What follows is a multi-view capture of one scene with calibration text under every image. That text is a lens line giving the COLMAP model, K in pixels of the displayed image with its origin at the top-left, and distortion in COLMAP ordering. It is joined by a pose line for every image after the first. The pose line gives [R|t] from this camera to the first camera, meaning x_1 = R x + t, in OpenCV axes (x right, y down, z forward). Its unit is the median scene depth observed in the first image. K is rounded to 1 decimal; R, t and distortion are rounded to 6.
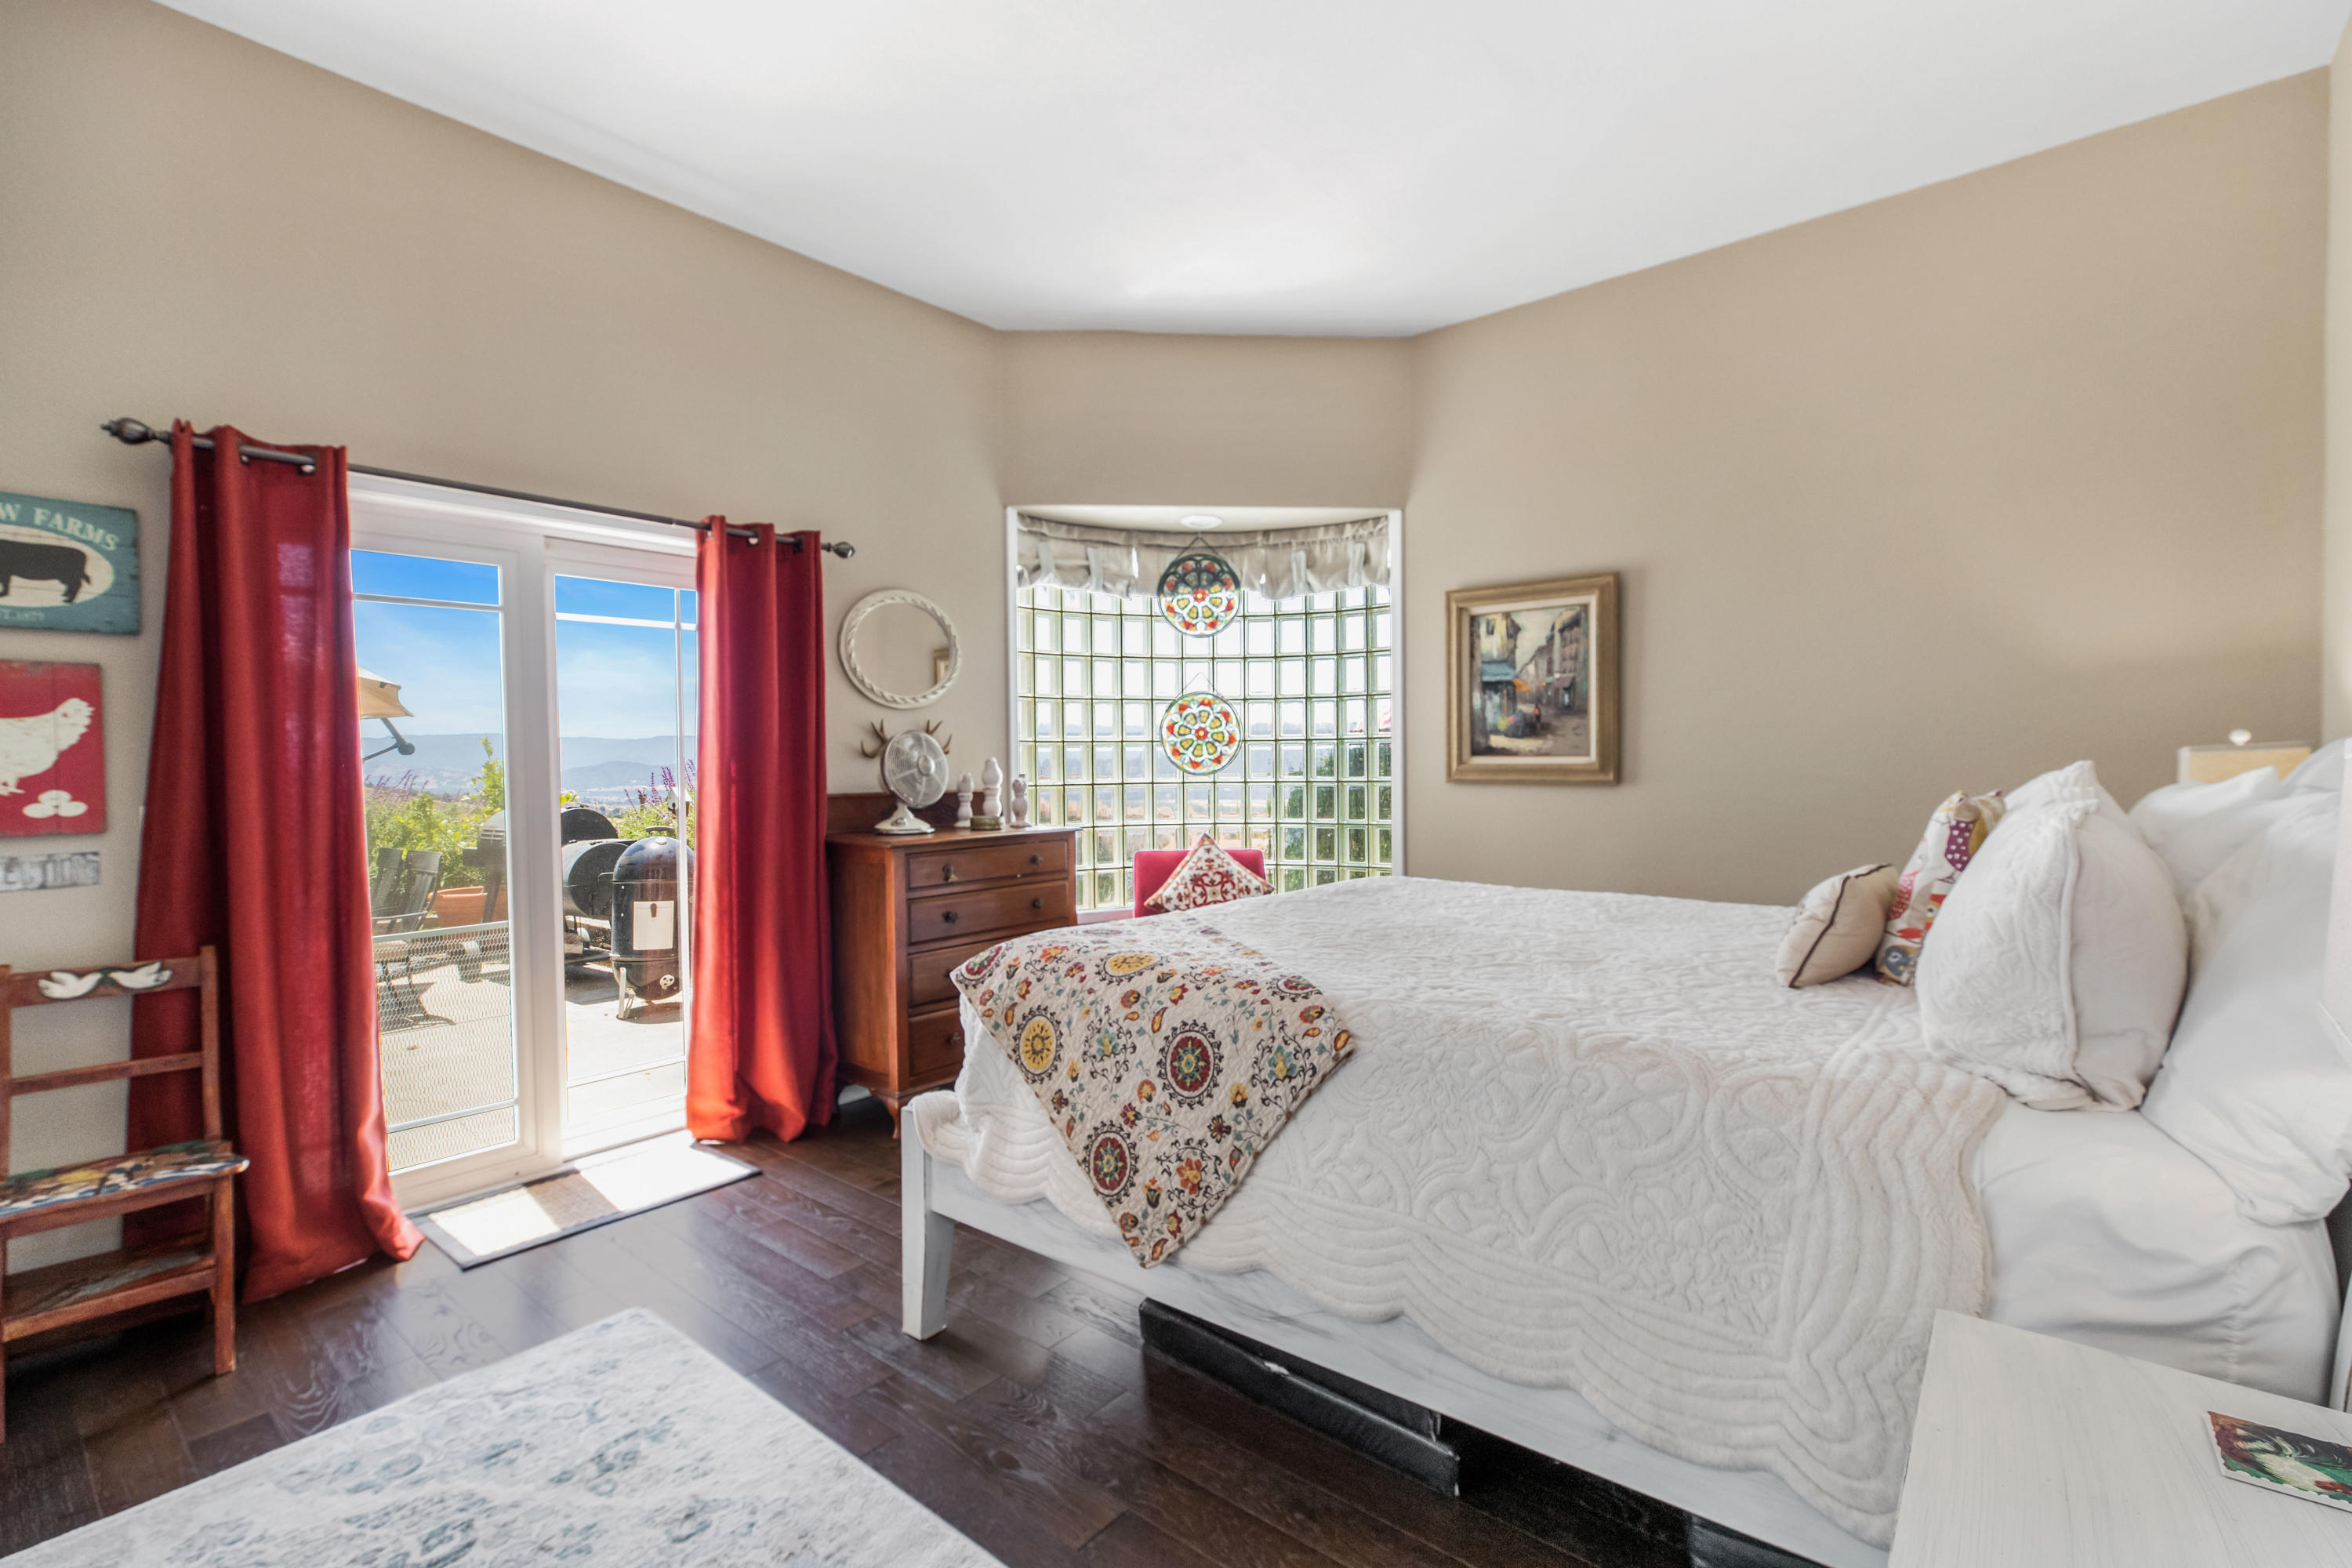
lens RADIAL K [[1064.4, 0, 1179.0], [0, 1064.4, 783.1], [0, 0, 1]] dist [0.003871, 0.000781]
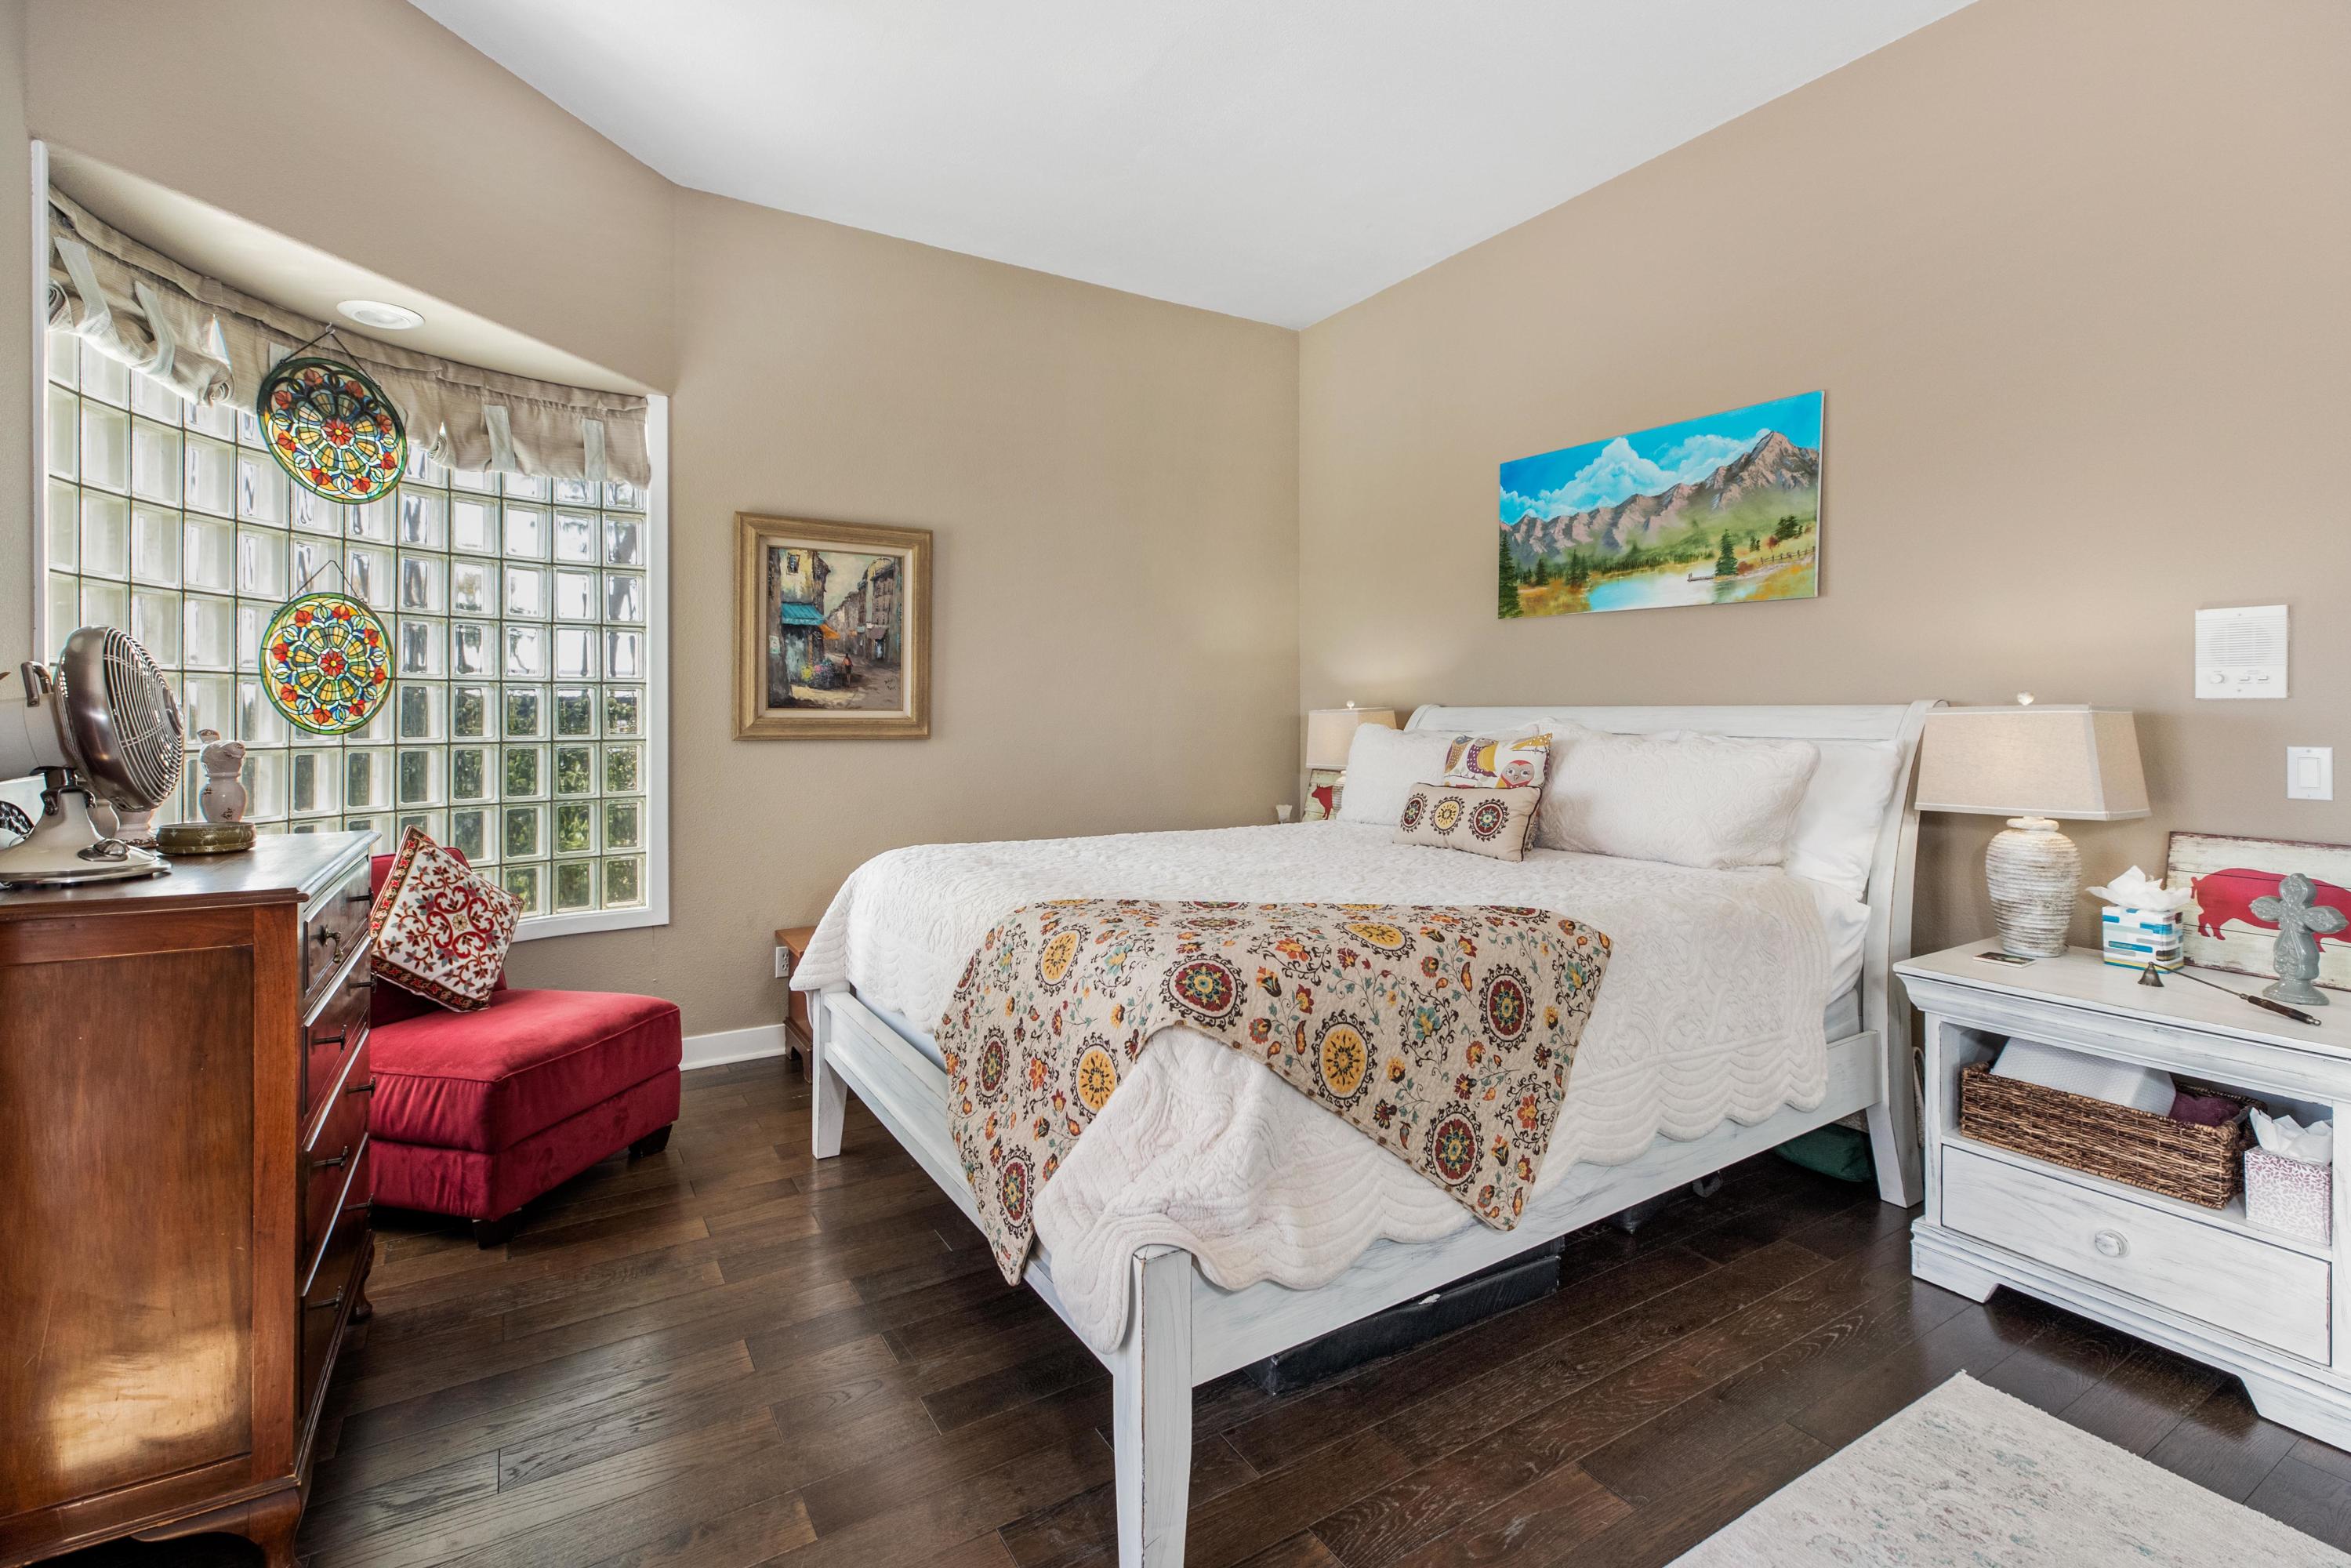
lens RADIAL K [[1064.0, 0, 1202.9], [0, 1064.0, 719.0], [0, 0, 1]] dist [0.003871, 0.000781]
pose [[0.314074, 0.005643, 0.949382, -0.462329], [0.016422, 0.999800, -0.011375, -0.001643], [-0.949257, 0.019163, 0.313918, 0.421796]]
